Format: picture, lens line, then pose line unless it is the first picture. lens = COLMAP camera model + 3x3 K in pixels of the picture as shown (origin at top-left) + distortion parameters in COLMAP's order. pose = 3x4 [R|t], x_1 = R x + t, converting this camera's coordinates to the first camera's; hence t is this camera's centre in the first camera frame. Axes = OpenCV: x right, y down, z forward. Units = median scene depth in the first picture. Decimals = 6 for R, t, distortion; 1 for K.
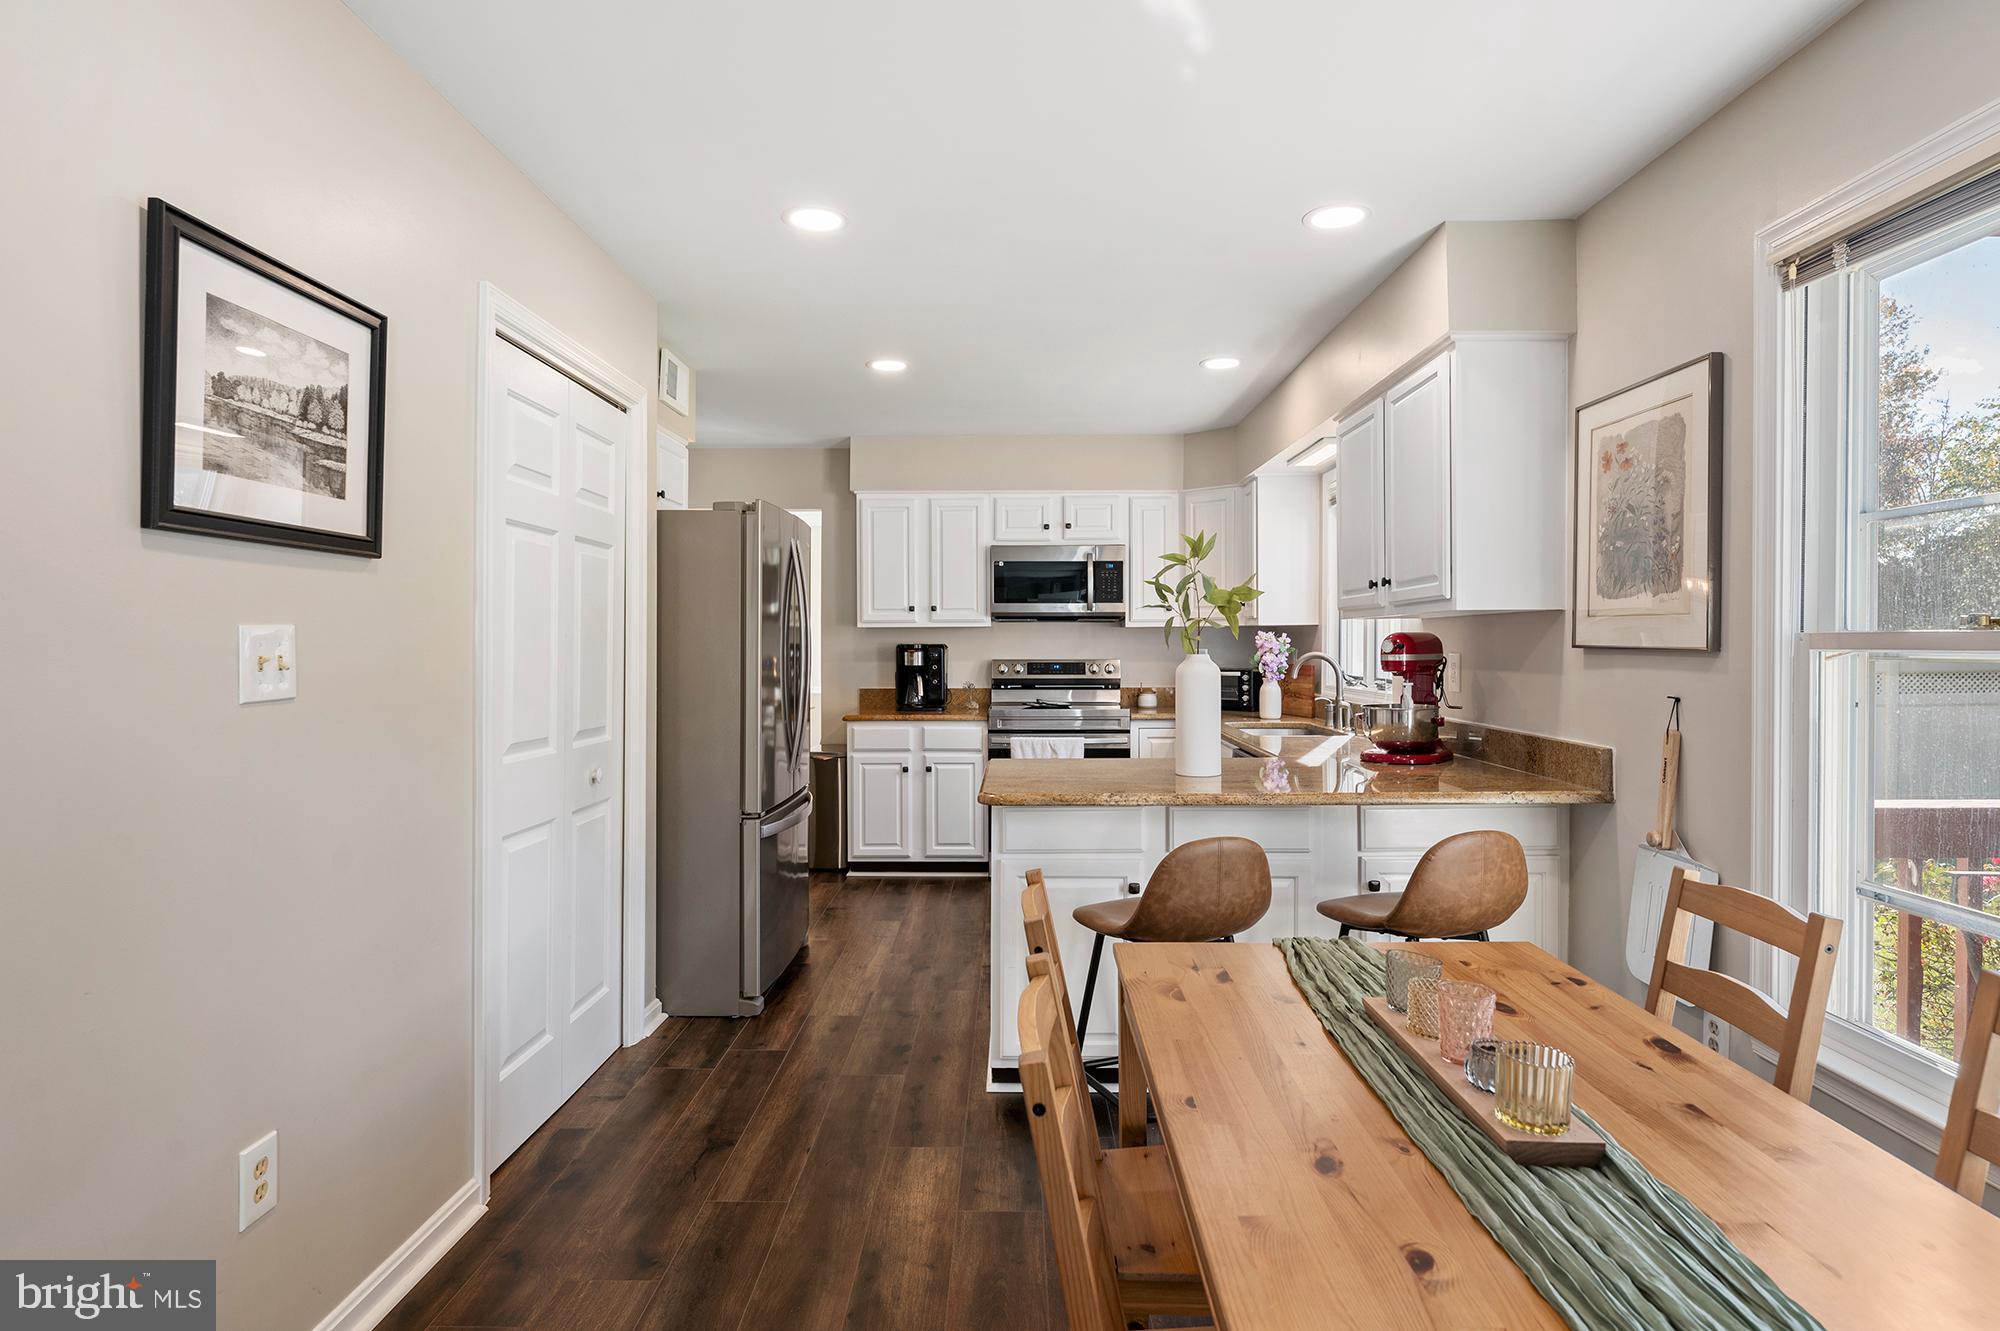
lens RADIAL K [[1052.9, 0, 1005.4], [0, 1052.9, 645.6], [0, 0, 1]] dist [0.005439, 0.000344]
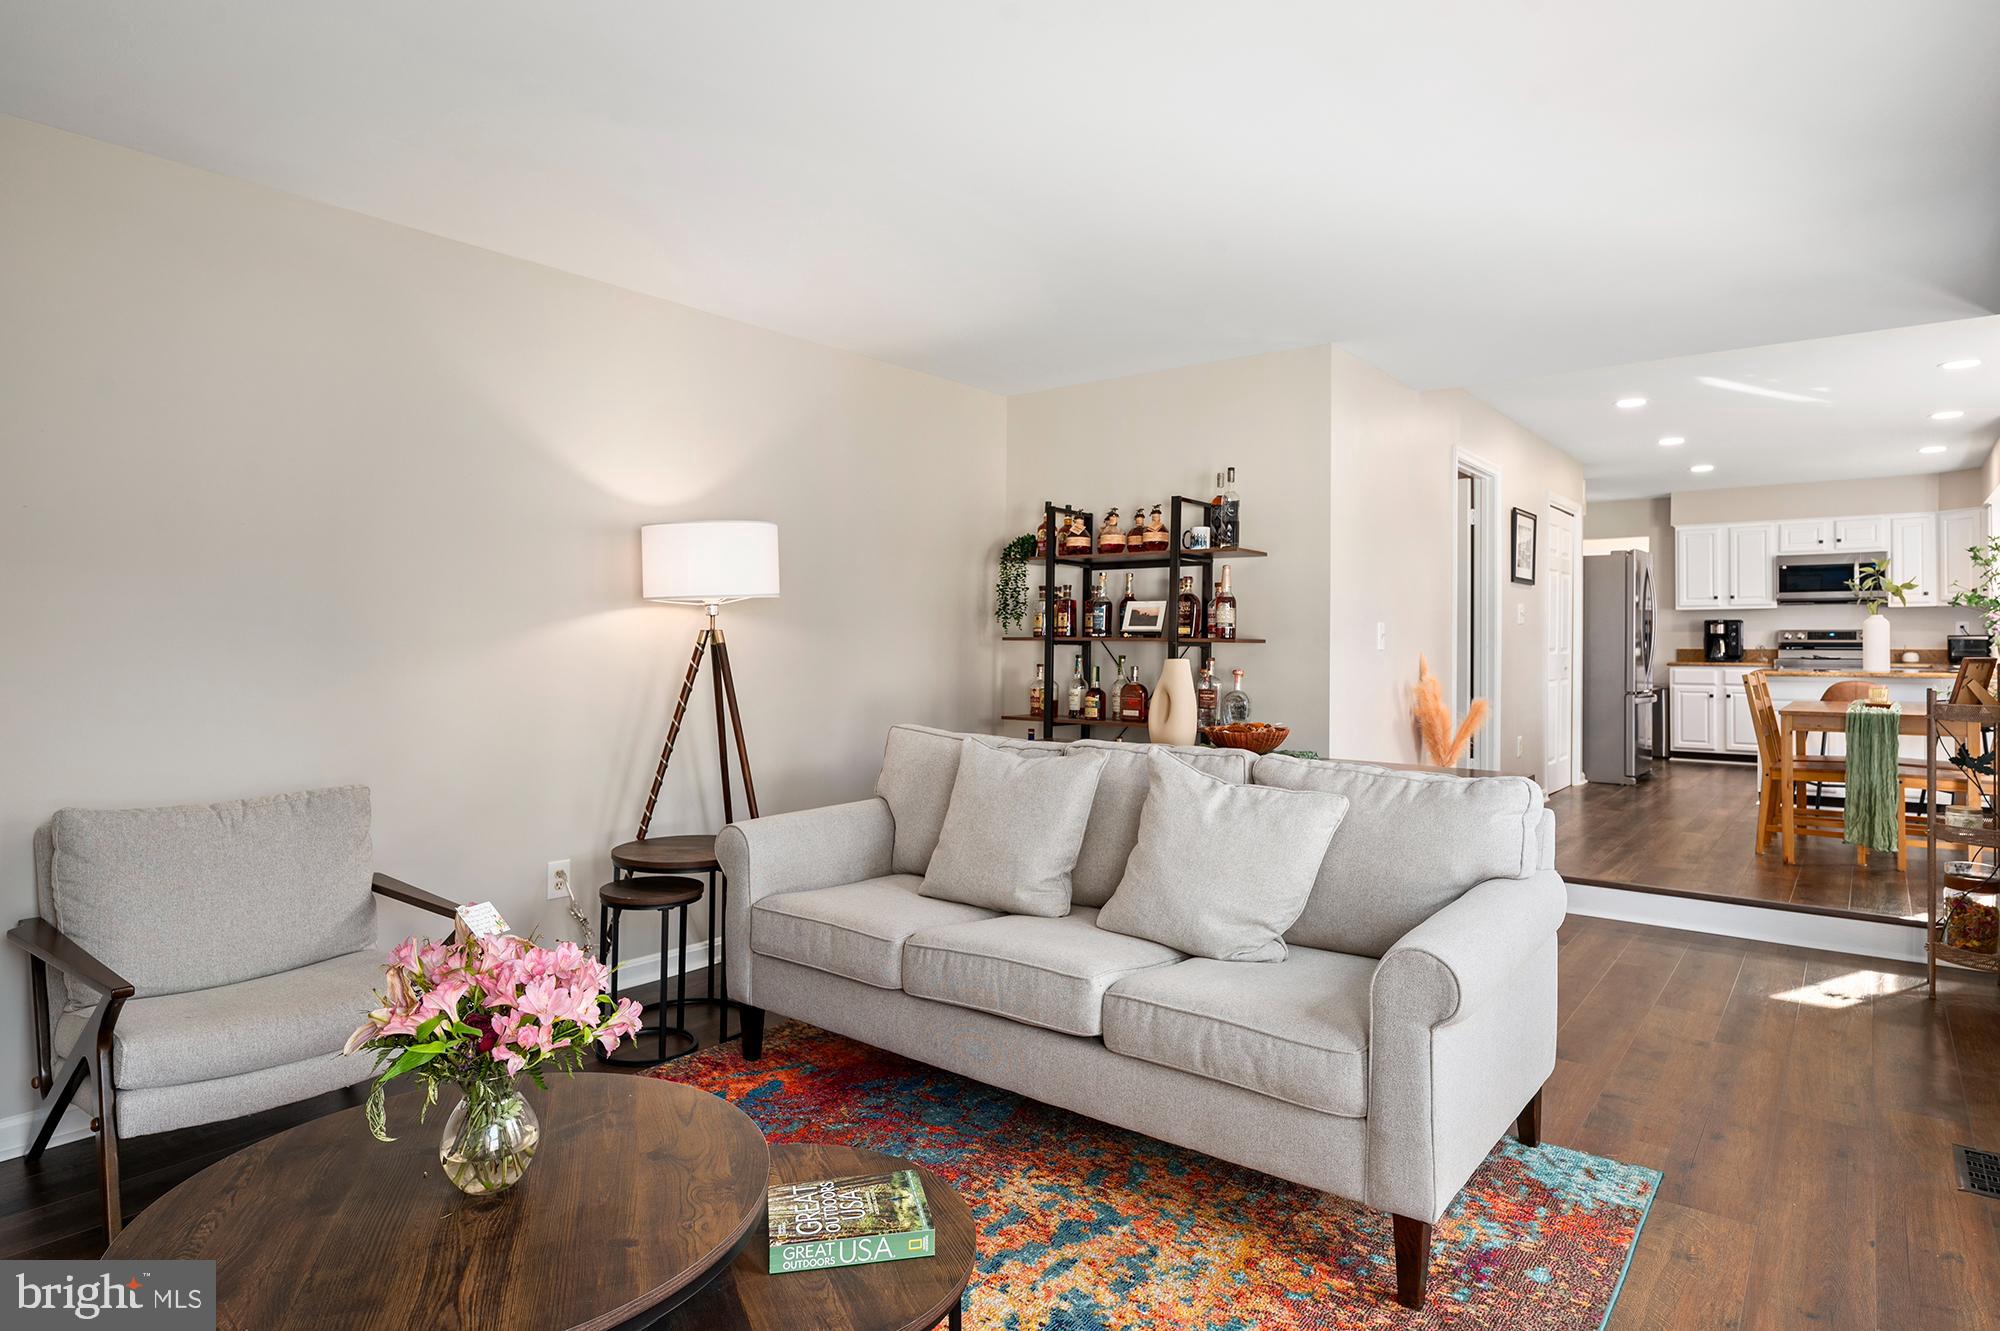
lens RADIAL K [[1099.6, 0, 1002.5], [0, 1099.6, 635.0], [0, 0, 1]] dist [-0.003608, 0.002004]
pose [[0.788607, -0.000010, -0.614897, 0.091910], [-0.004687, 0.999971, -0.006027, 0.041535], [0.614879, 0.007635, 0.788584, -1.099627]]
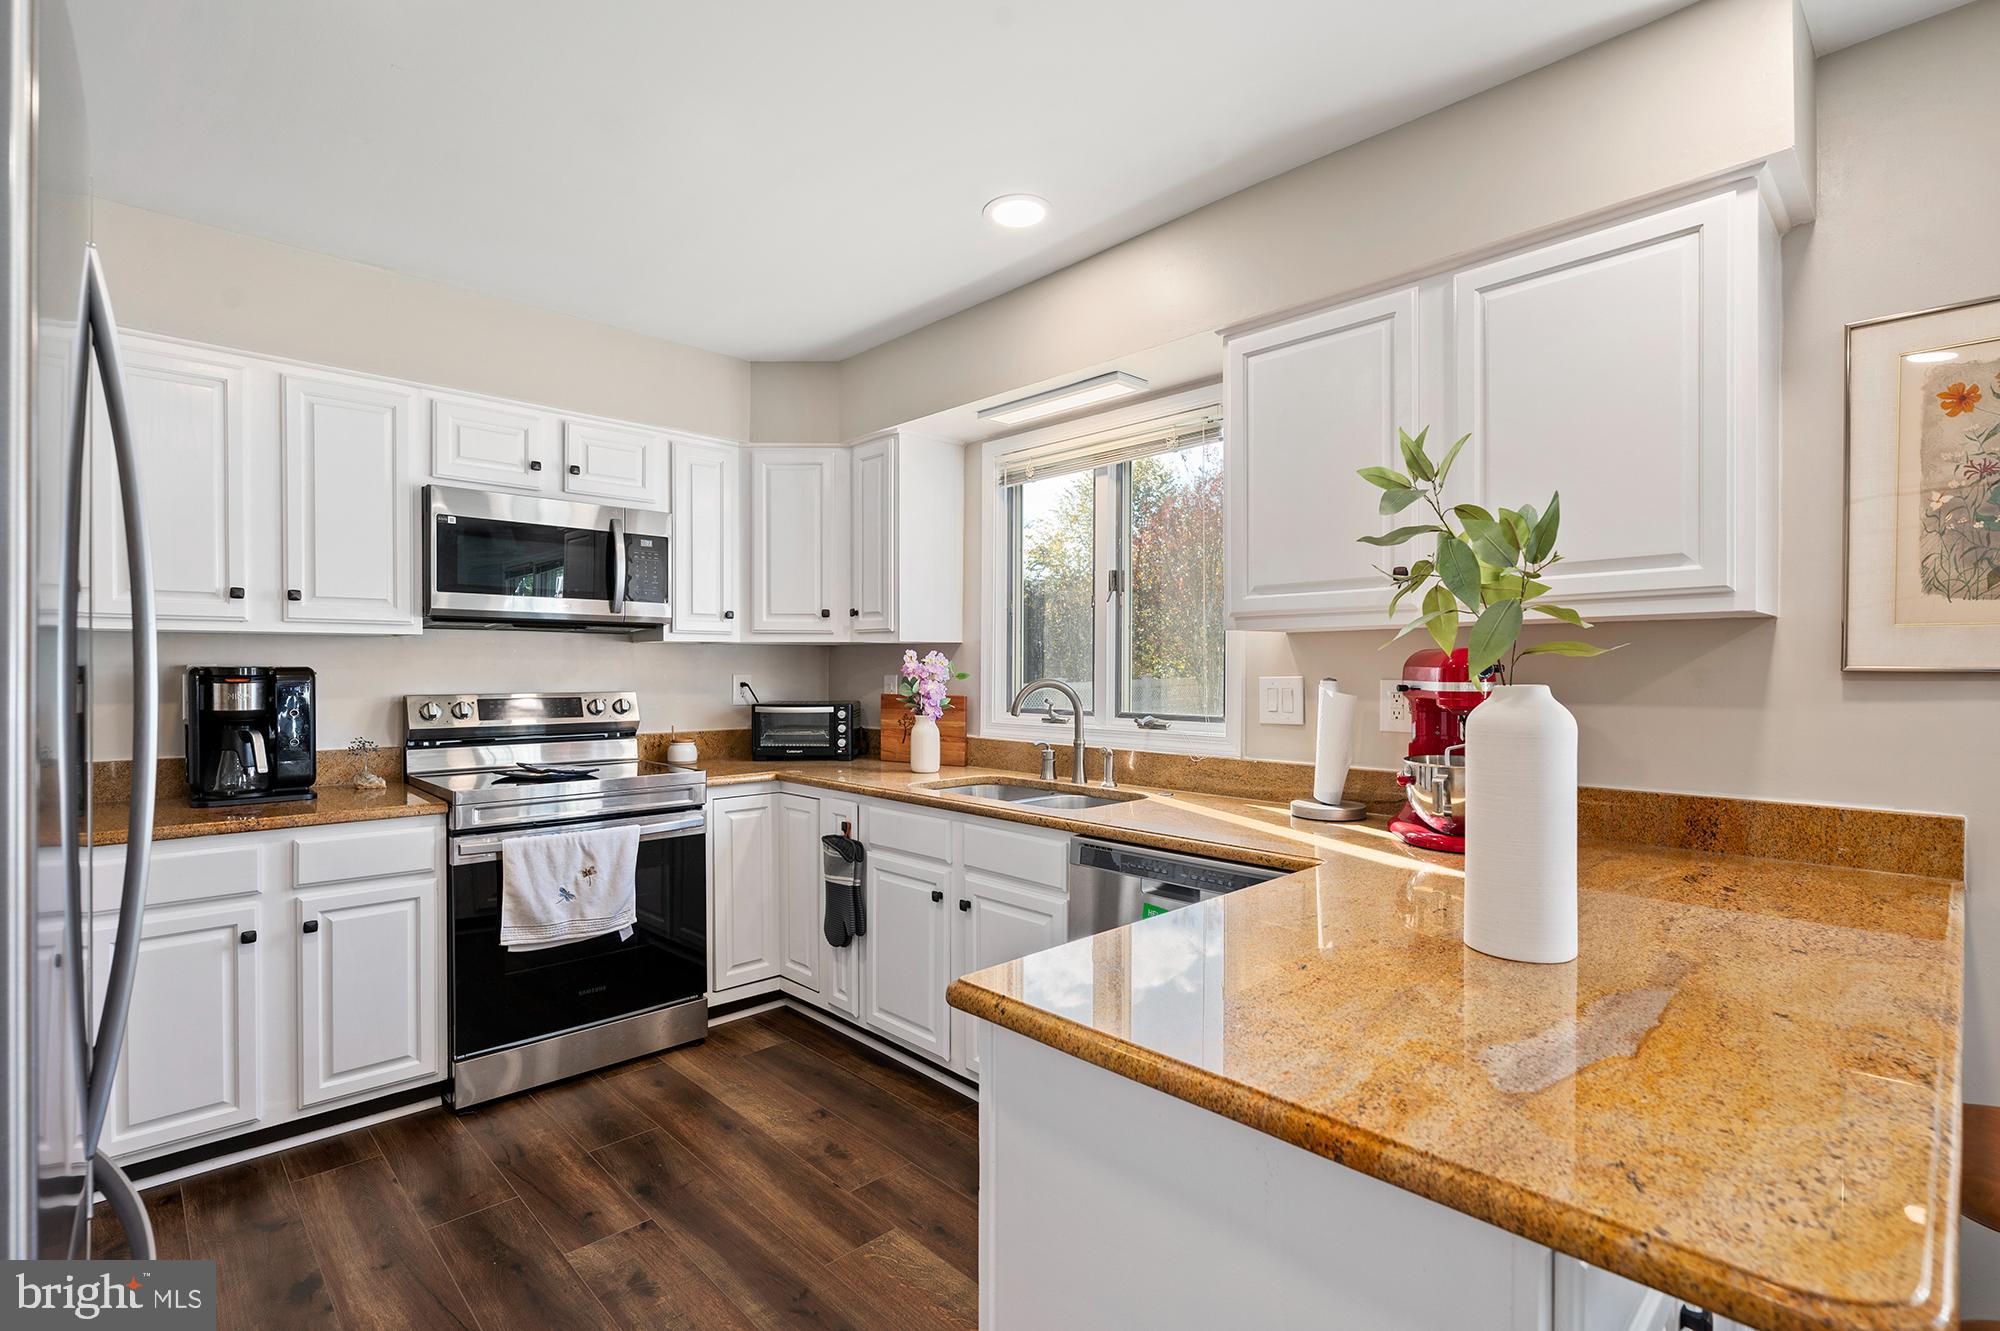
lens RADIAL K [[919.6, 0, 995.7], [0, 919.6, 675.7], [0, 0, 1]] dist [0.001688, -0.000418]
pose [[0.714885, -0.003363, 0.699233, -0.151982], [0.000481, 0.999991, 0.004317, 0.001289], [-0.699241, -0.002750, 0.714880, 0.515696]]
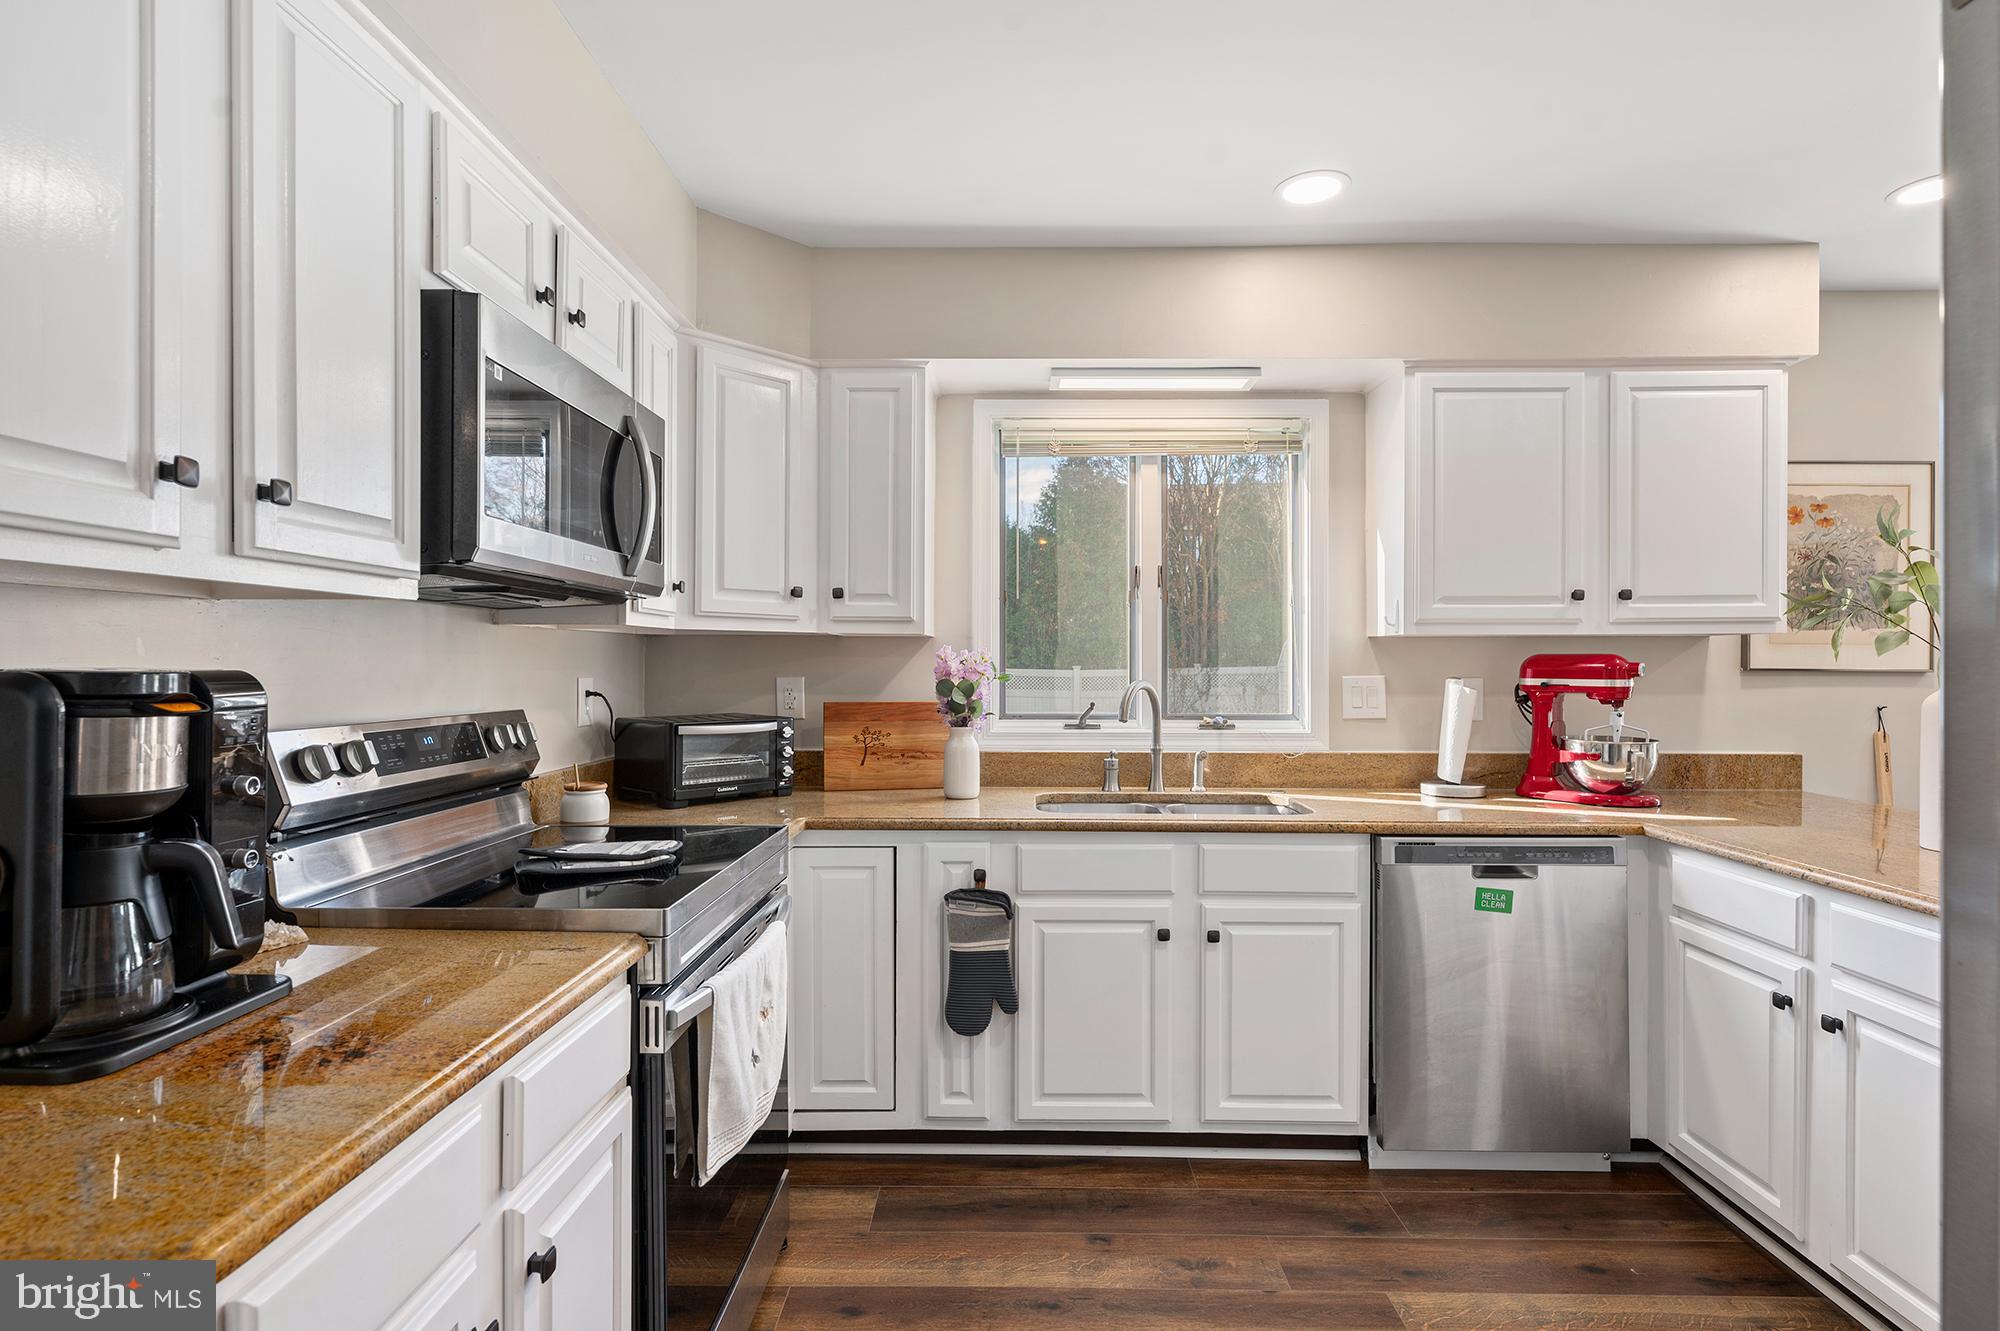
lens RADIAL K [[959.8, 0, 989.4], [0, 959.8, 675.3], [0, 0, 1]] dist [-0.001679, 0.000459]
pose [[0.014592, -0.008792, 0.999855, -0.275134], [0.002635, 0.999958, 0.008754, -0.001996], [-0.999890, 0.002506, 0.014614, 0.972761]]
